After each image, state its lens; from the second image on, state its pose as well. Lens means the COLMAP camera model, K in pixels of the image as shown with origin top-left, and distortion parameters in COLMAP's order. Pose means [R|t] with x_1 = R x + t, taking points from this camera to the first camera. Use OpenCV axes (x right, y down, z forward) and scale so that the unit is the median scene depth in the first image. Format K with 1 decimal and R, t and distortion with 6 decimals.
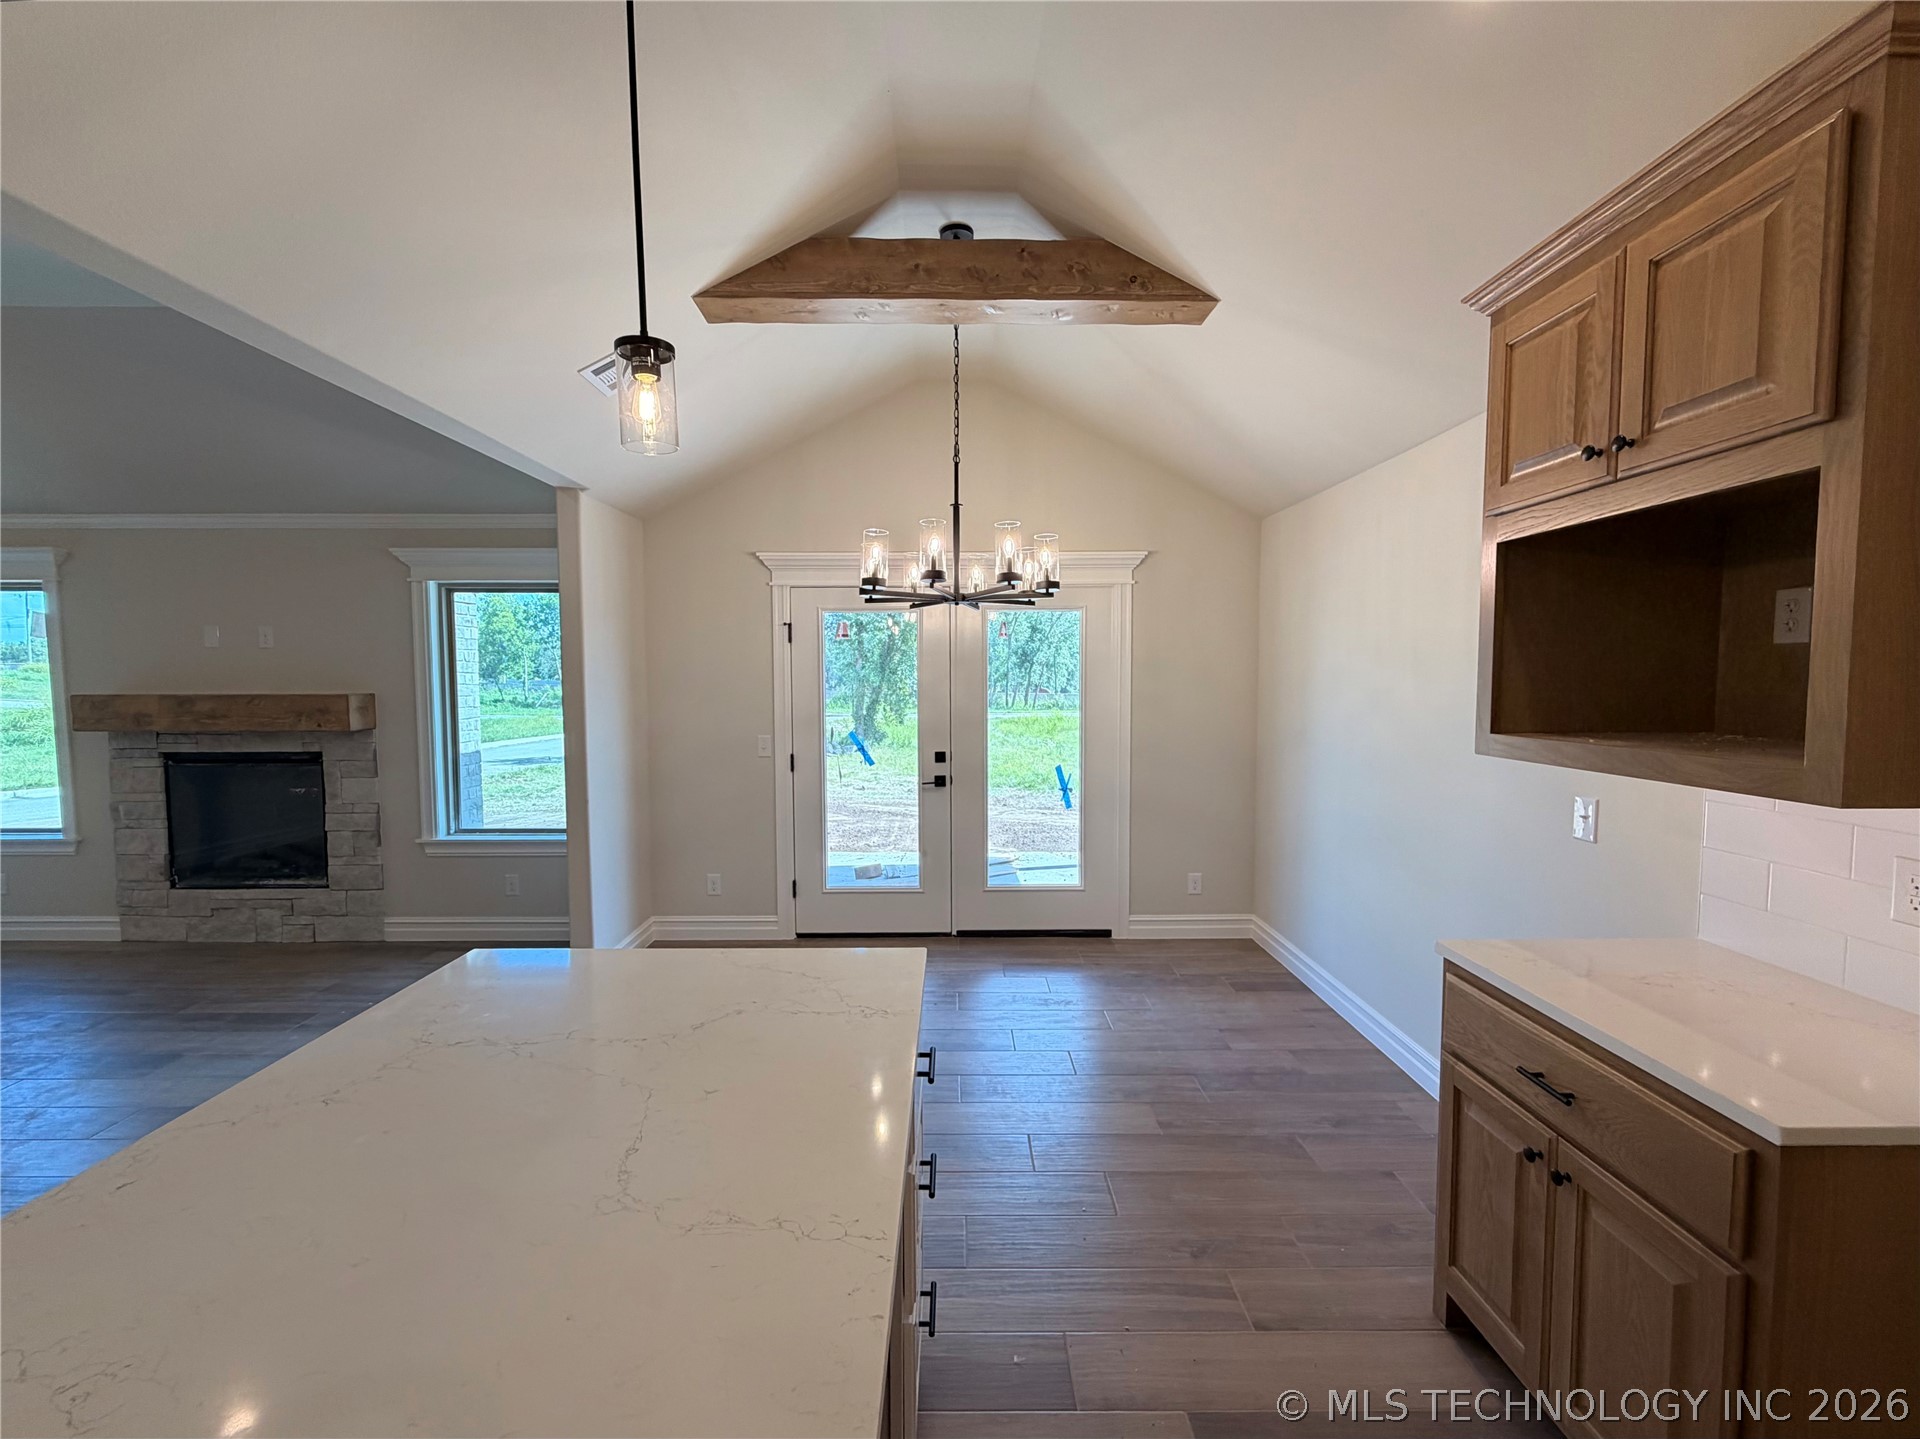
lens RADIAL K [[799.7, 0, 960.0], [0, 799.7, 719.5], [0, 0, 1]] dist [-0.000210, -0.000004]
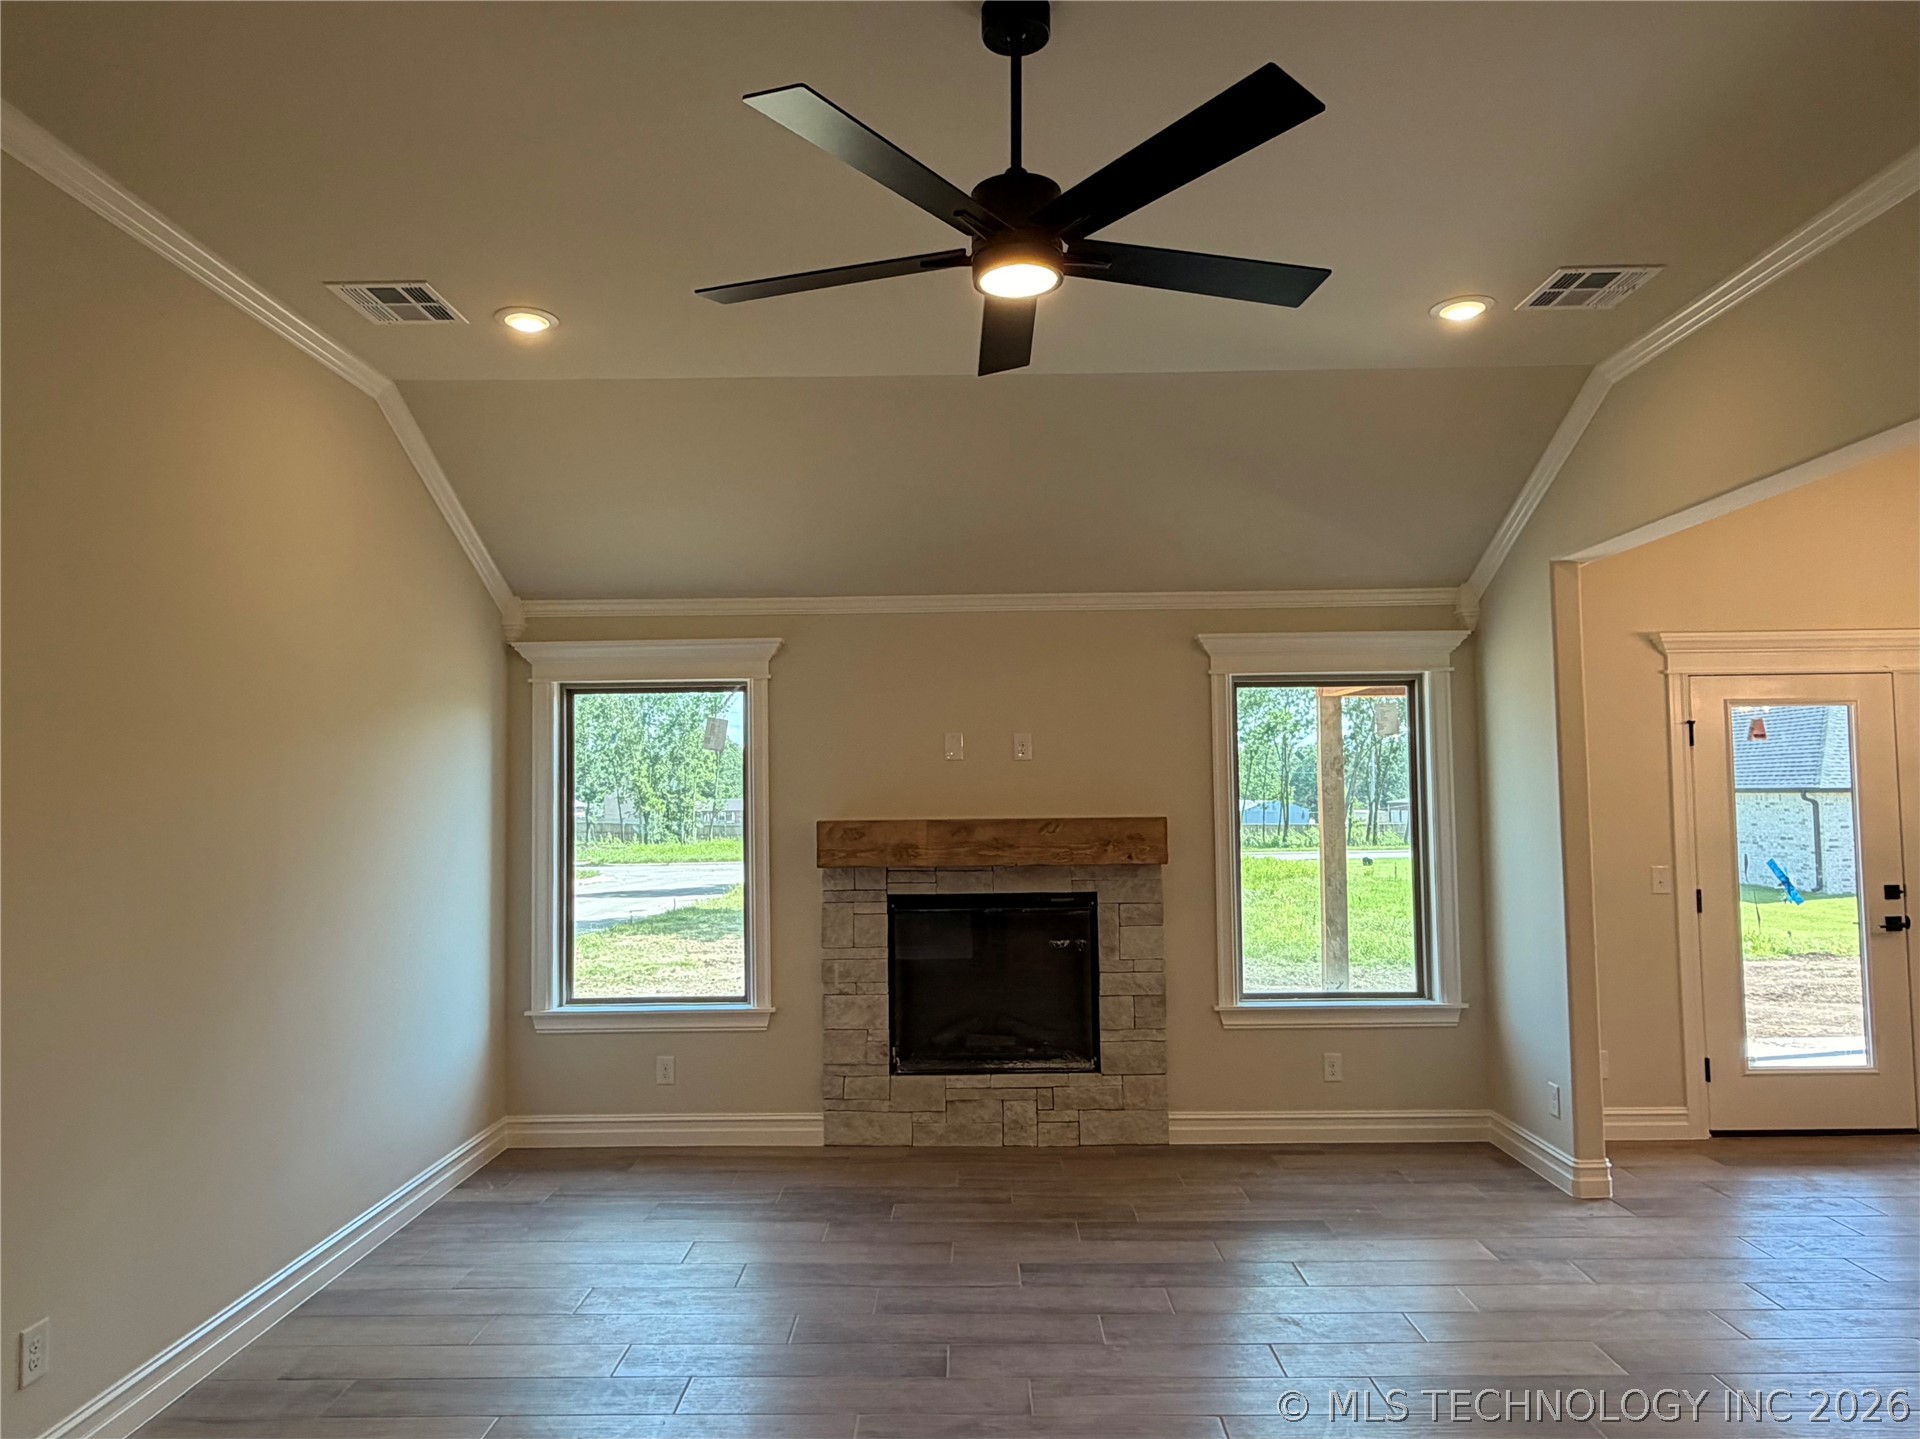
lens RADIAL K [[1231.1, 0, 954.1], [0, 1231.1, 722.9], [0, 0, 1]] dist [-0.001305, 0.003490]
pose [[0.999829, -0.011134, -0.014749, -0.909576], [0.009333, 0.993088, -0.117000, 0.015574], [0.015949, 0.116843, 0.993022, -0.209424]]
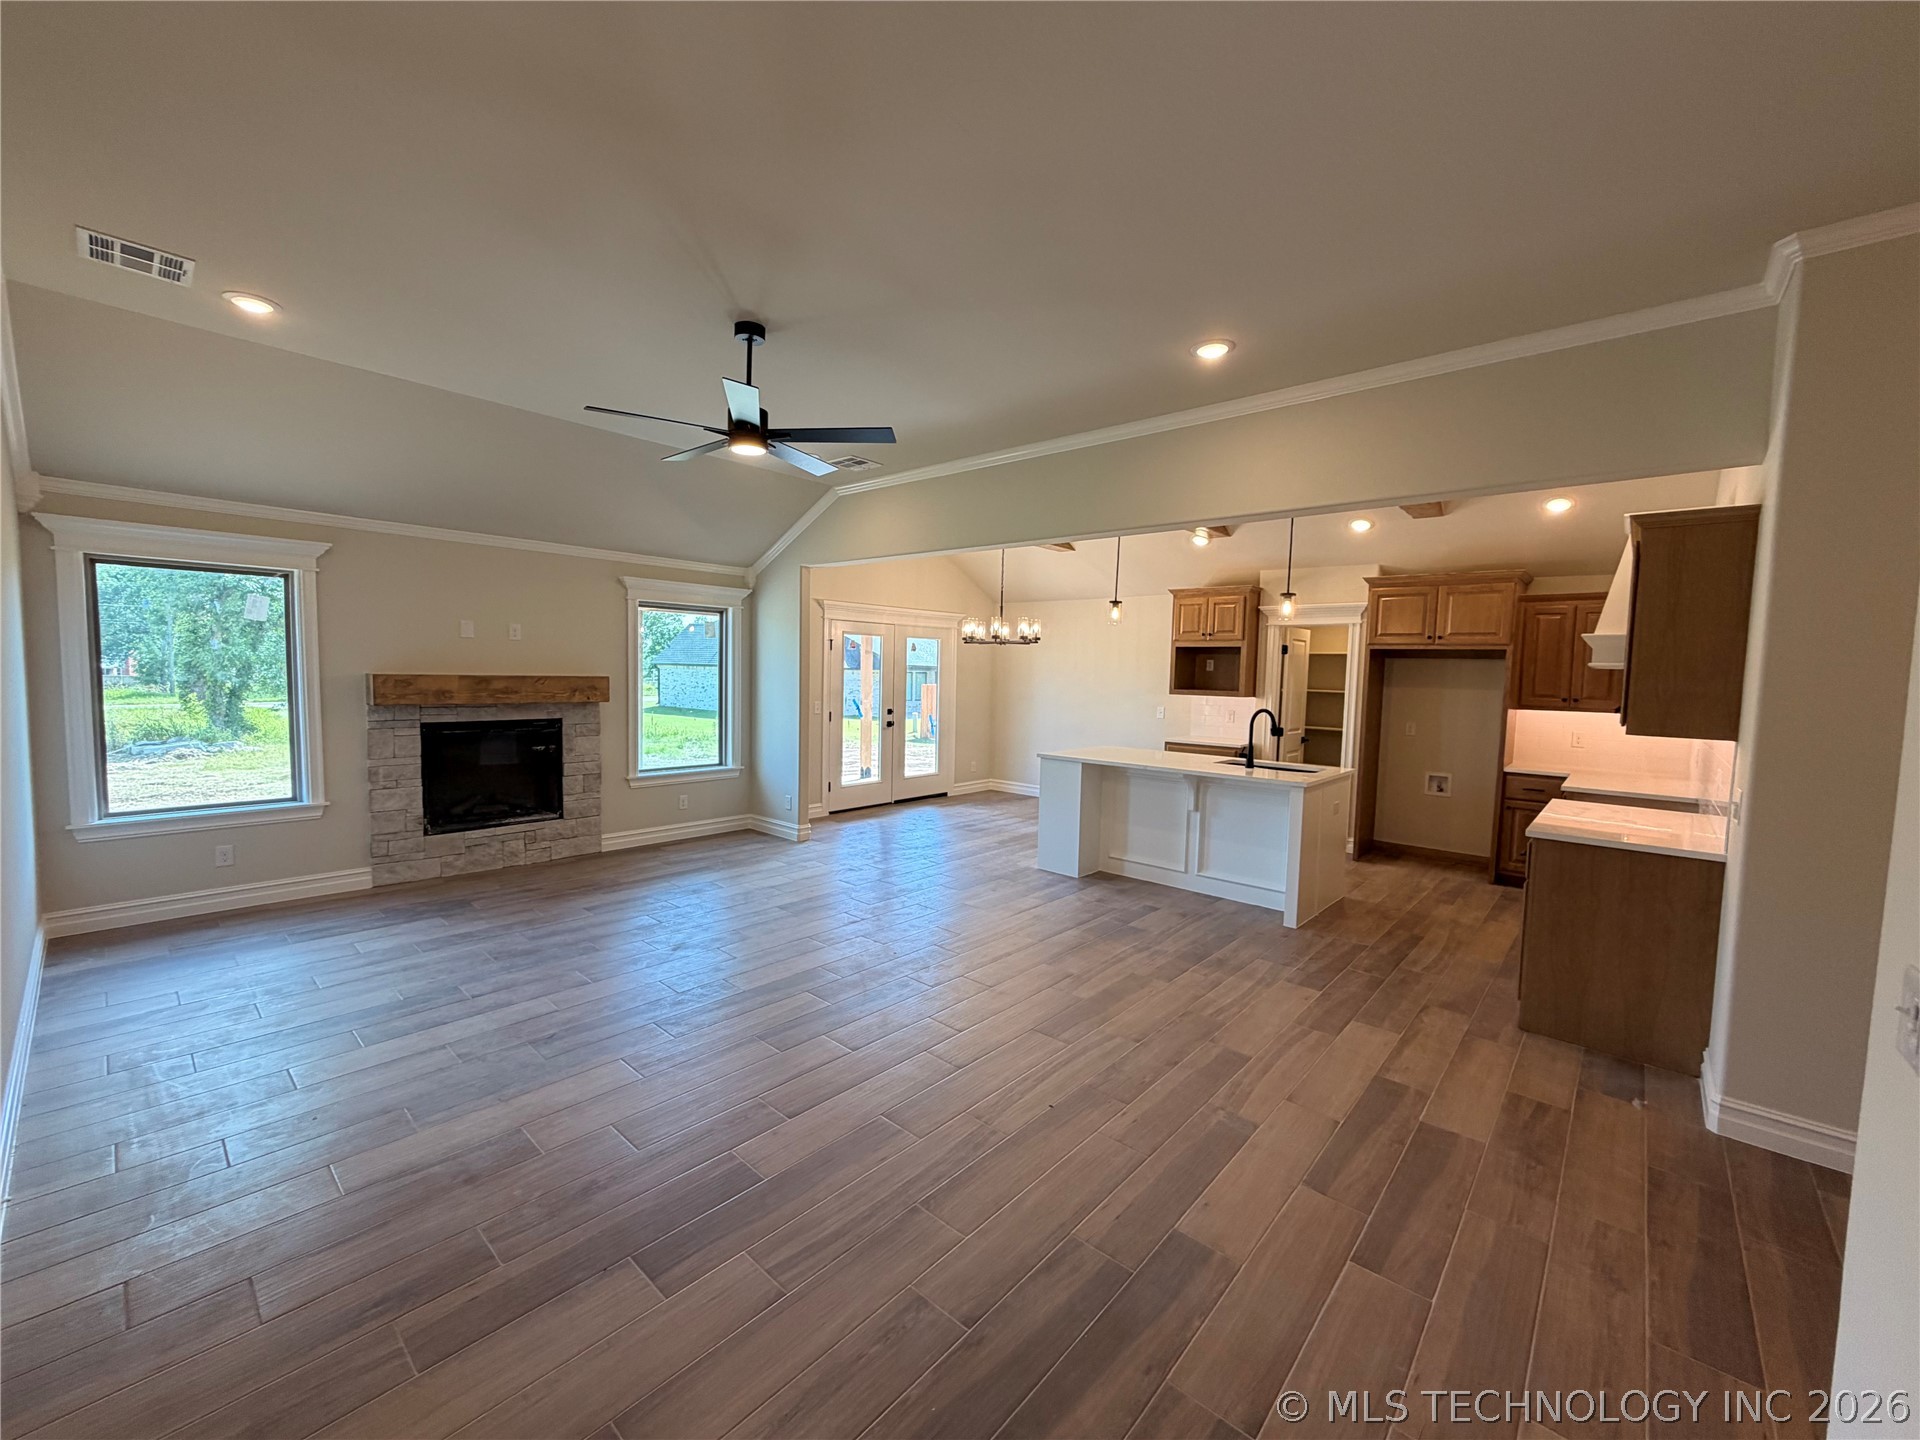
lens RADIAL K [[771.5, 0, 960.0], [0, 771.5, 720.0], [0, 0, 1]] dist [0.000212, 0.000284]
pose [[0.665090, -0.031900, 0.746082, -1.317613], [0.018009, 0.999482, 0.026681, 0.020335], [-0.746546, -0.004309, 0.665320, -0.378968]]
